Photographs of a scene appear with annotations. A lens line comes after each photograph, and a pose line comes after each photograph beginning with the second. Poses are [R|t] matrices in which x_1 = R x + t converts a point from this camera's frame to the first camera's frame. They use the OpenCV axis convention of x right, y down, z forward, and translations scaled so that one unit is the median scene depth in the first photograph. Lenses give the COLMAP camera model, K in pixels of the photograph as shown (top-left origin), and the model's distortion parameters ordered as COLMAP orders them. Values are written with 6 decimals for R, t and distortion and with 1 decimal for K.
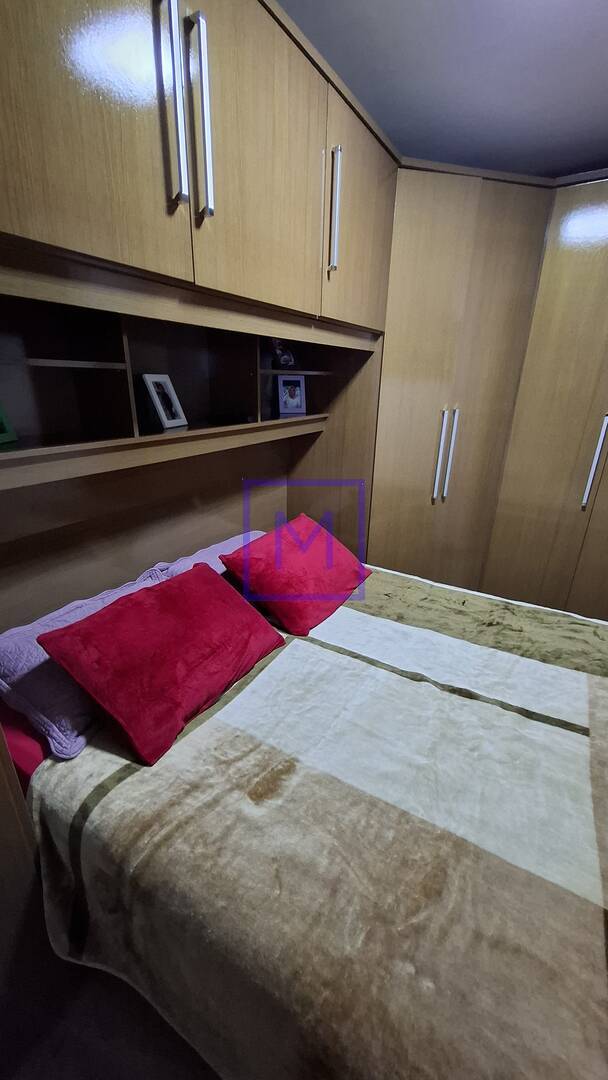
lens RADIAL K [[424.8, 0, 302.6], [0, 424.8, 540.4], [0, 0, 1]] dist [-0.006764, 0.003059]
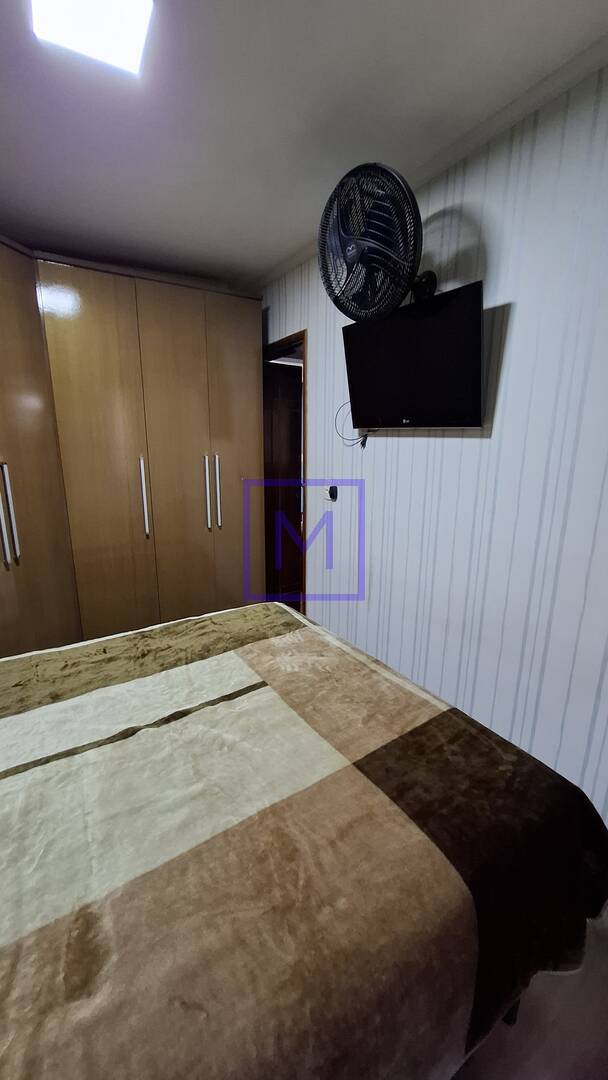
lens RADIAL K [[424.8, 0, 300.7], [0, 424.8, 538.9], [0, 0, 1]] dist [-0.006764, 0.003059]
pose [[0.450975, -0.212114, 0.866965, -0.350455], [0.318695, 0.945587, 0.065572, -0.026691], [-0.833699, 0.246726, 0.494036, 0.148965]]
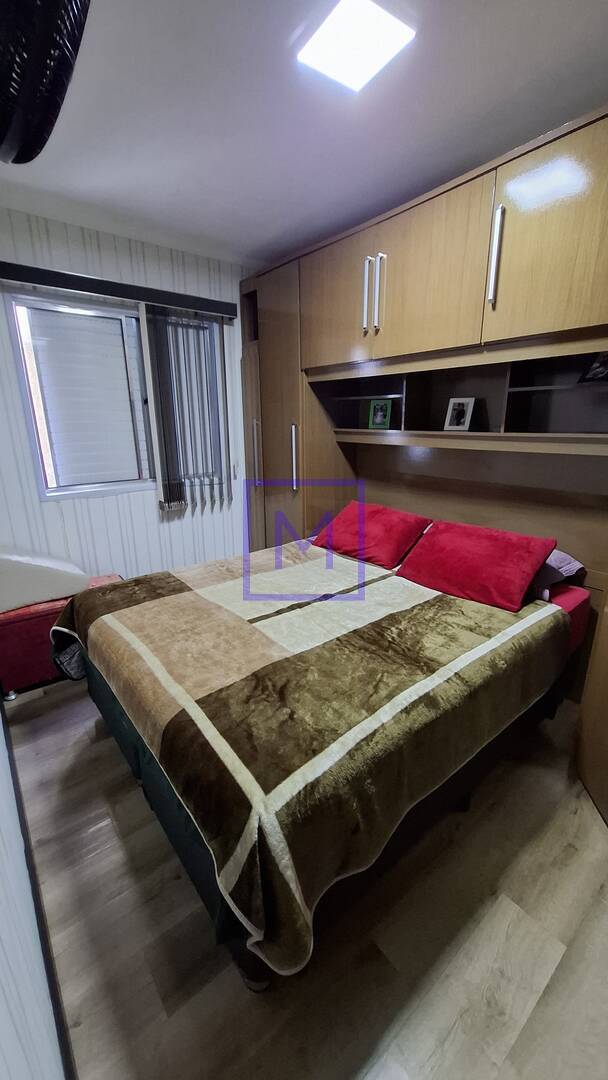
lens RADIAL K [[424.8, 0, 307.1], [0, 424.8, 542.7], [0, 0, 1]] dist [-0.006764, 0.003059]
pose [[-0.341360, 0.247847, -0.906667, 1.920865], [-0.336624, 0.868389, 0.364122, -0.404065], [0.877587, 0.429502, -0.213002, 1.406771]]
